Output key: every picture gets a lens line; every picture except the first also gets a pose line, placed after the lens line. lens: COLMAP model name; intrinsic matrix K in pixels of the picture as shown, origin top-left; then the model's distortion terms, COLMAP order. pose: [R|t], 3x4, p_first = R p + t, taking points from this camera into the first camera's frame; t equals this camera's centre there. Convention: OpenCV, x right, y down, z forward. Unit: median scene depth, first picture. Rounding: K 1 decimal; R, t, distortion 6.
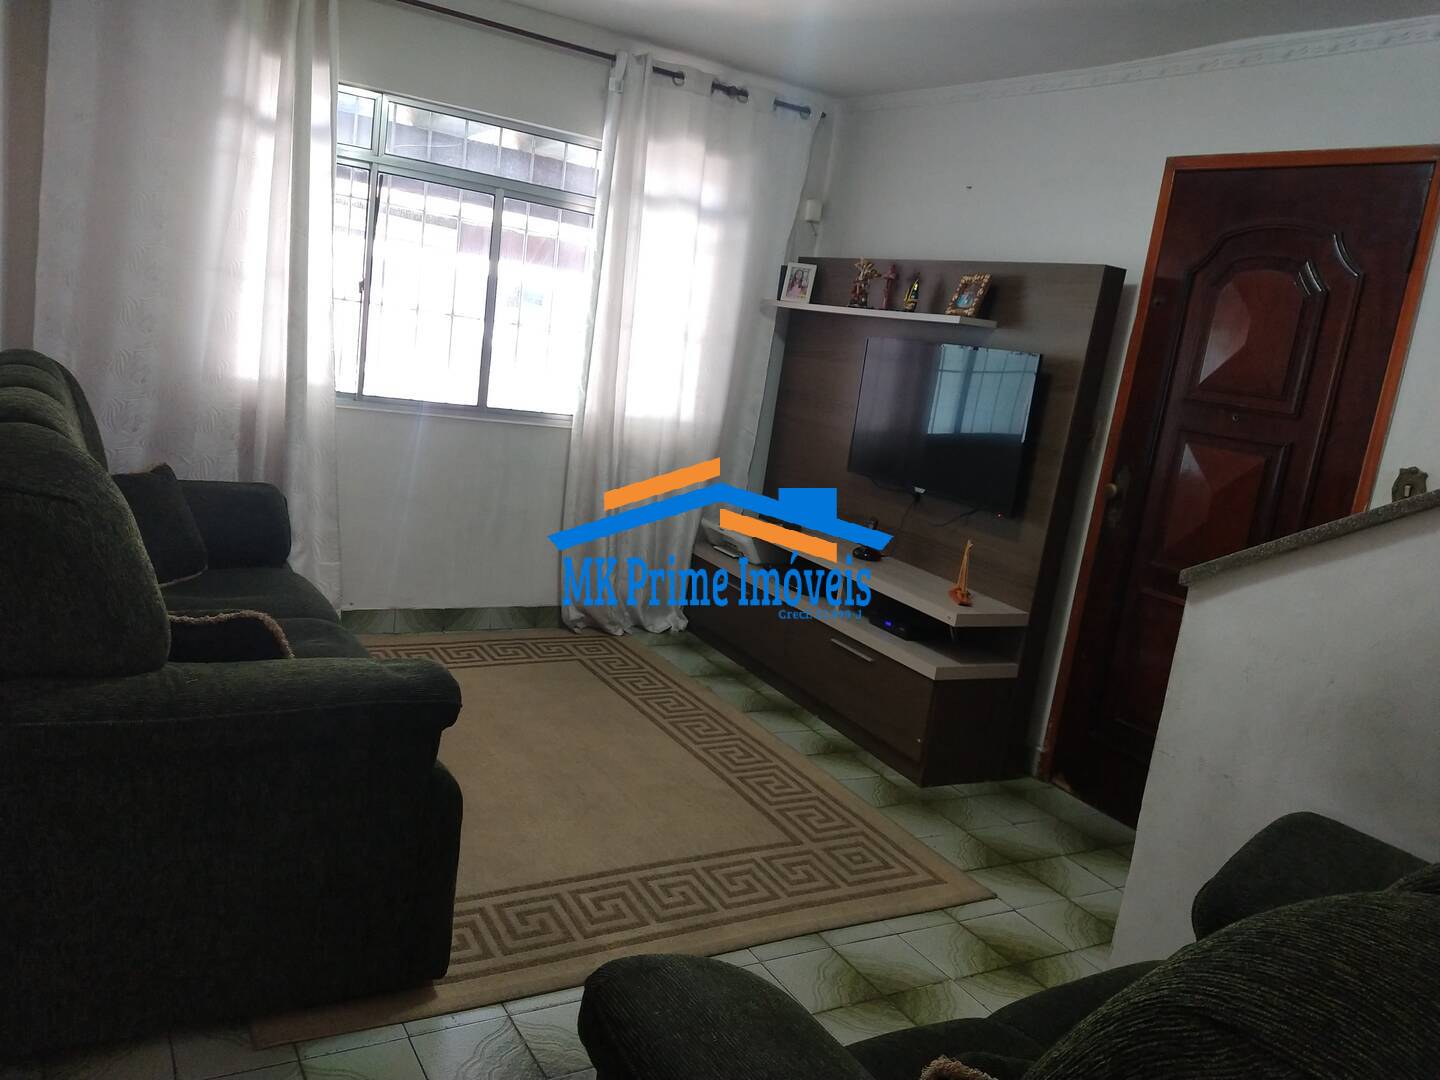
lens RADIAL K [[1105.7, 0, 720.0], [0, 1105.7, 540.0], [0, 0, 1]] dist [0.186792, -0.333944]
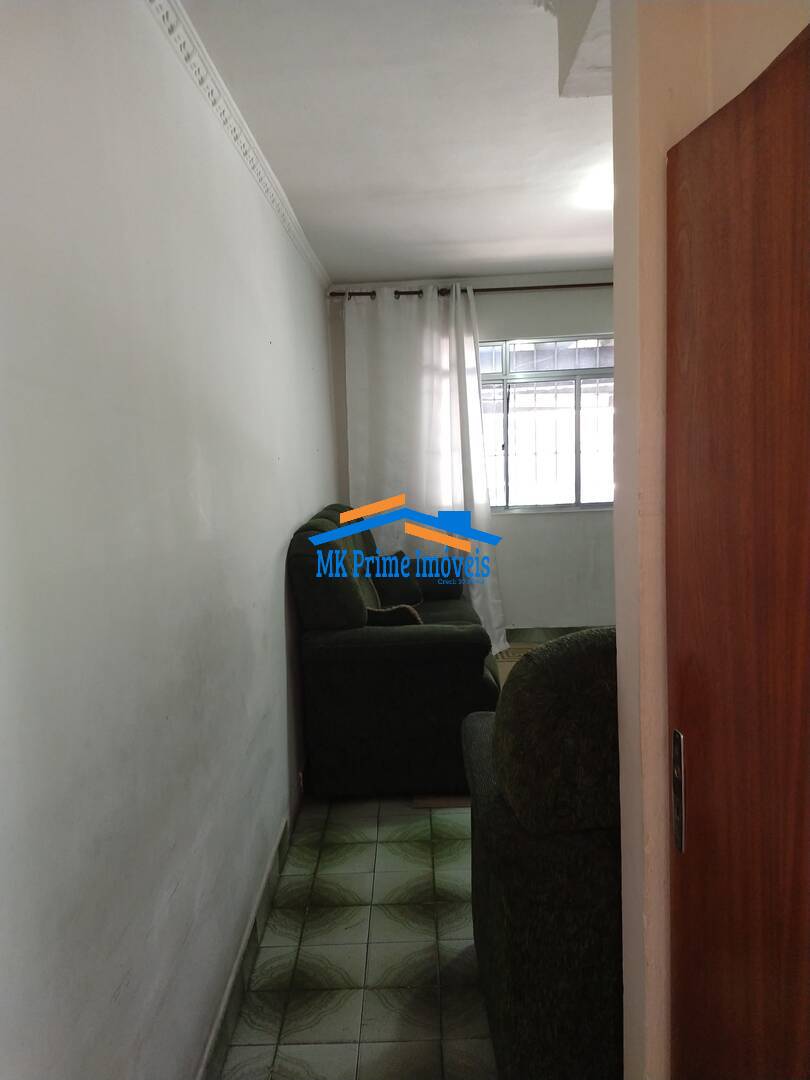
lens RADIAL K [[829.3, 0, 405.0], [0, 829.3, 540.0], [0, 0, 1]] dist [0.186792, -0.333944]
pose [[0.838402, -0.107088, -0.534428, 0.273334], [0.056884, 0.992346, -0.109606, 0.067023], [0.542075, 0.061494, 0.838077, -0.213696]]
